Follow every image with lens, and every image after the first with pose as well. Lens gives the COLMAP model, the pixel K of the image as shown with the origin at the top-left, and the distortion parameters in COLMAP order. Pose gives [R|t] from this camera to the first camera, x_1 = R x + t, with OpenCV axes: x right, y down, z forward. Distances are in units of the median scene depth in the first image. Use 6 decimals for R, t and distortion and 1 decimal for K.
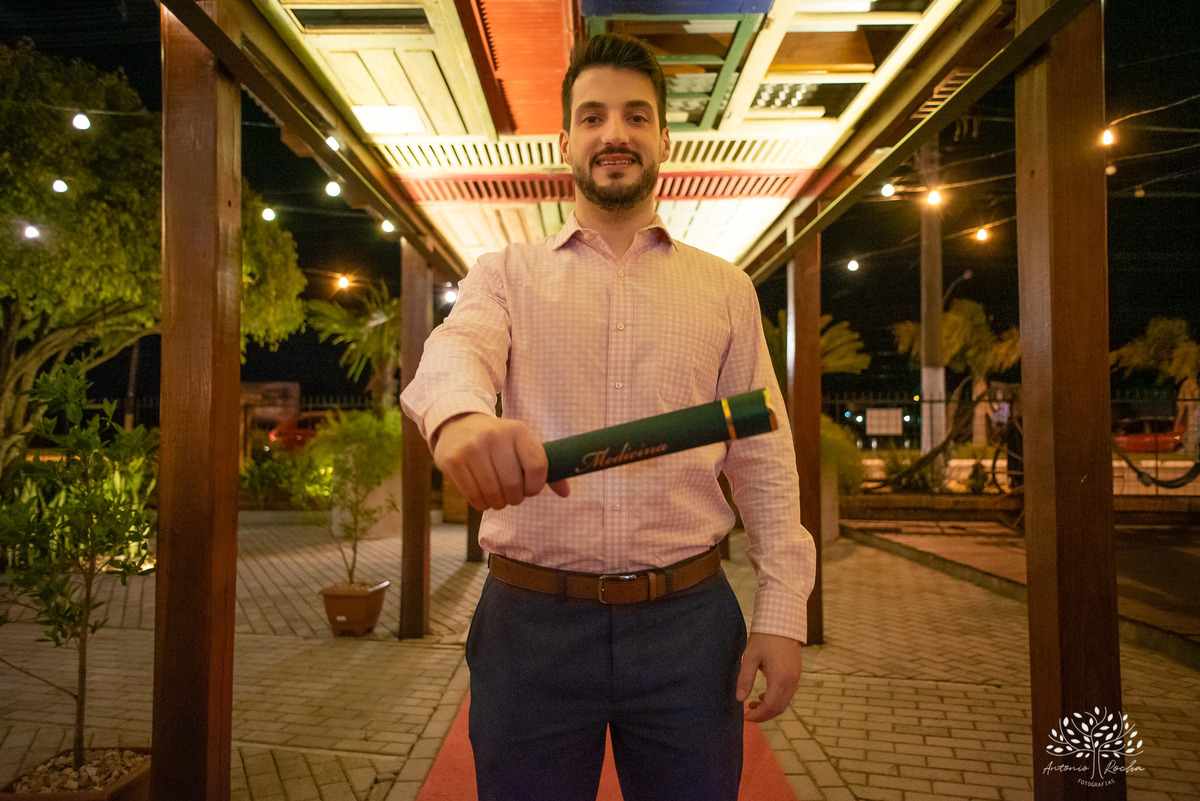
lens RADIAL K [[810.3, 0, 596.9], [0, 810.3, 387.3], [0, 0, 1]] dist [-0.007852, -0.003832]
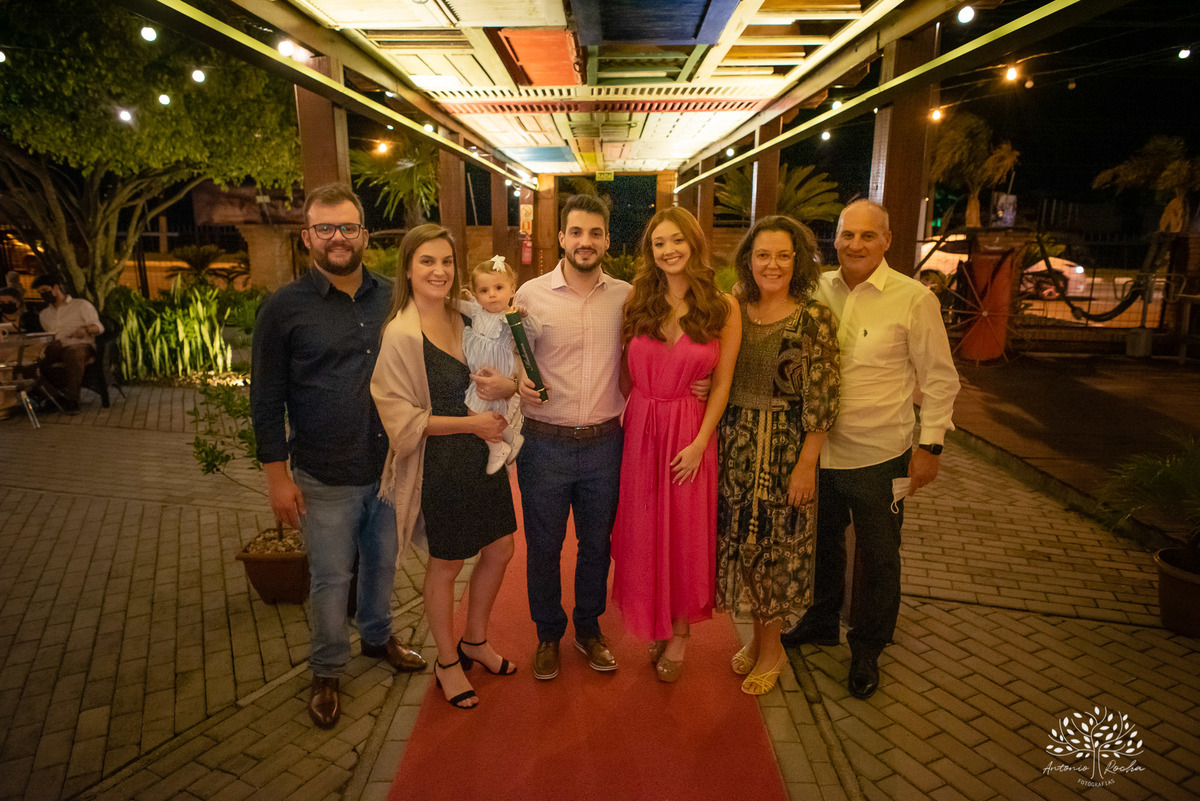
lens RADIAL K [[810.3, 0, 596.9], [0, 810.3, 387.3], [0, 0, 1]] dist [-0.007852, -0.003832]
pose [[0.999817, 0.012824, -0.014210, 0.019908], [-0.008638, 0.964788, 0.262885, -0.146229], [0.017081, -0.262714, 0.964722, -0.275824]]
